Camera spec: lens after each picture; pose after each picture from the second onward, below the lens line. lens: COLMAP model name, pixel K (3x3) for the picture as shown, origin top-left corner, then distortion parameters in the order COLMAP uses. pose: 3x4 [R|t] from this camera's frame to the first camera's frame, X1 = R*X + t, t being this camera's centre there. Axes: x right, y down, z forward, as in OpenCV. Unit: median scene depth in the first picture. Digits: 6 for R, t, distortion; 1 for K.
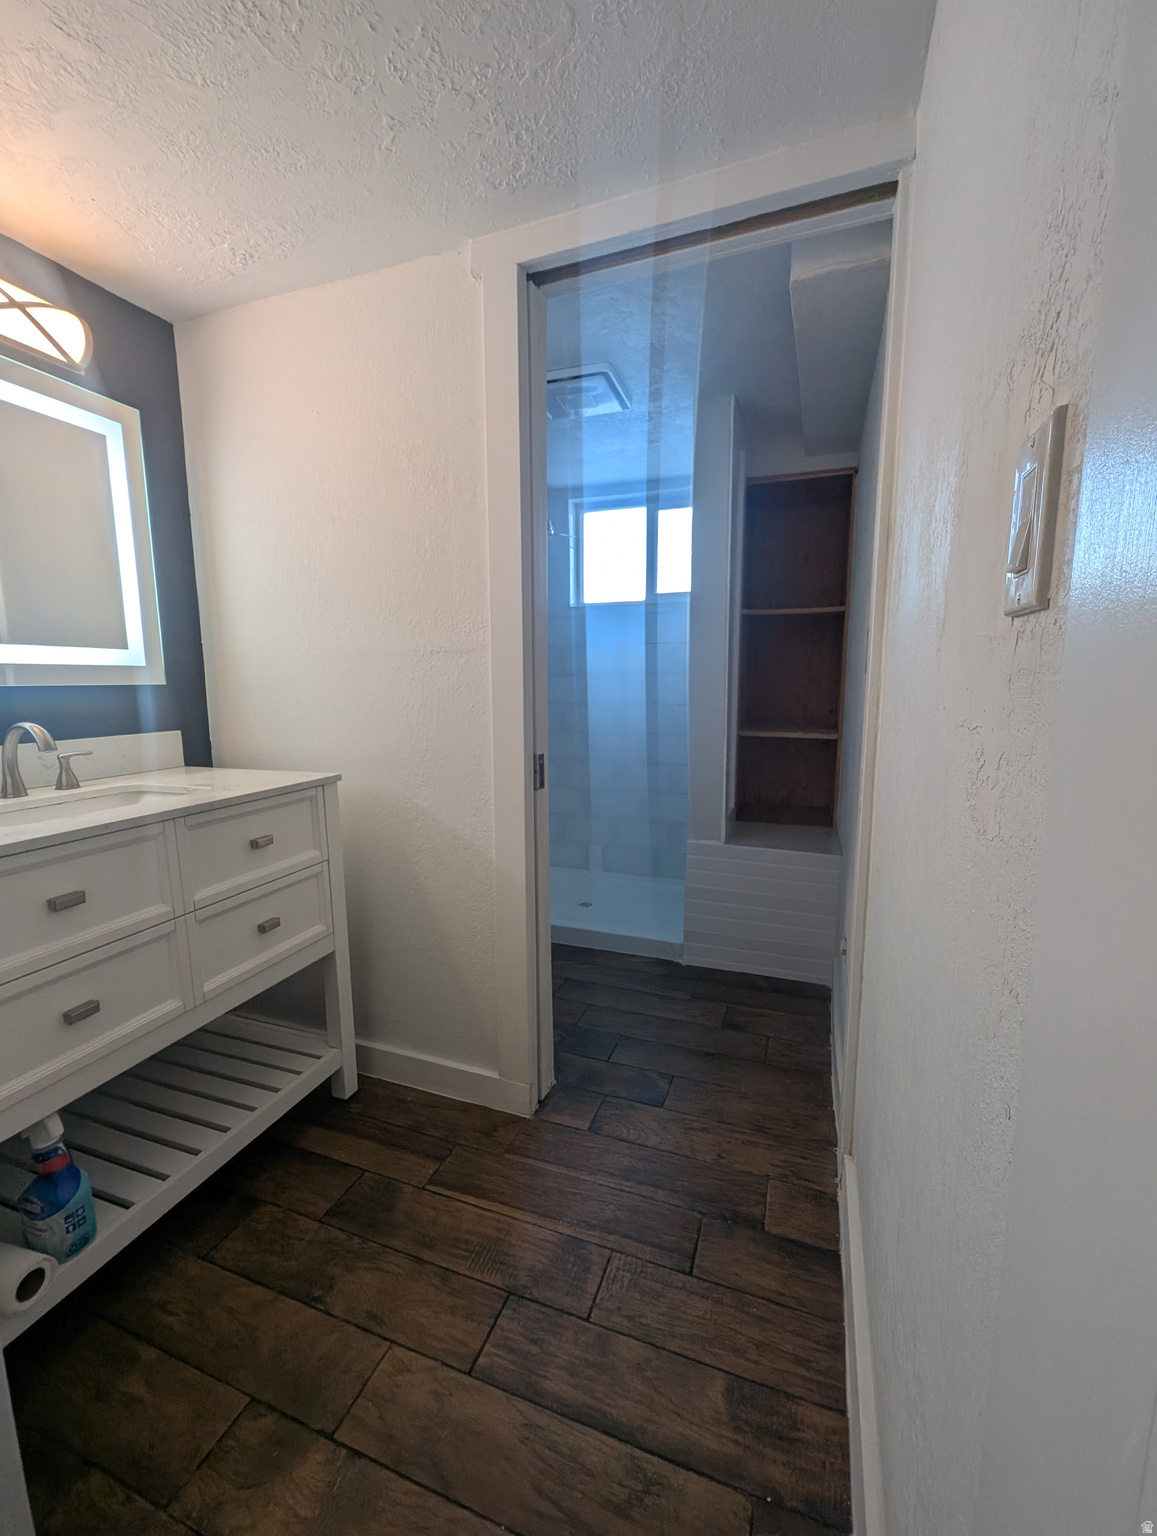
lens RADIAL K [[629.2, 0, 578.5], [0, 629.2, 768.0], [0, 0, 1]] dist [-0.001447, -0.002327]
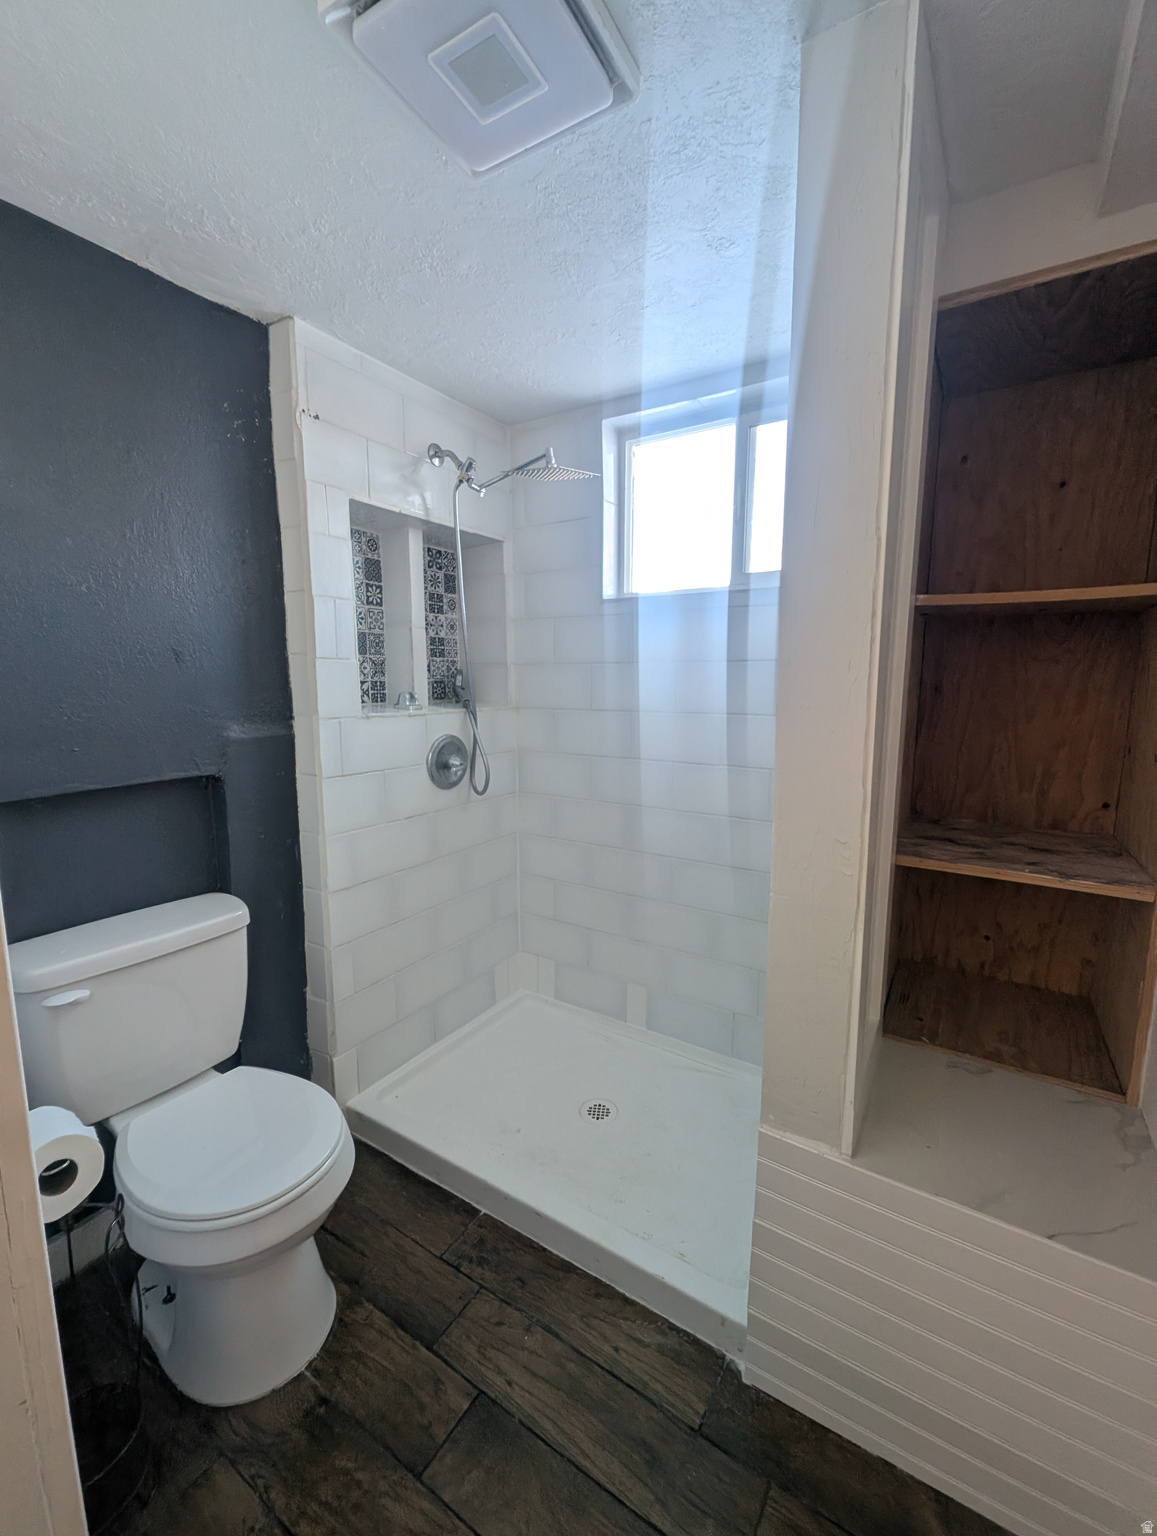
lens RADIAL K [[629.2, 0, 578.5], [0, 629.2, 768.0], [0, 0, 1]] dist [-0.001447, -0.002327]
pose [[0.977763, 0.040272, -0.205810, 0.098520], [-0.042378, 0.999085, -0.005834, -0.091356], [0.205386, 0.014426, 0.978575, 0.415056]]
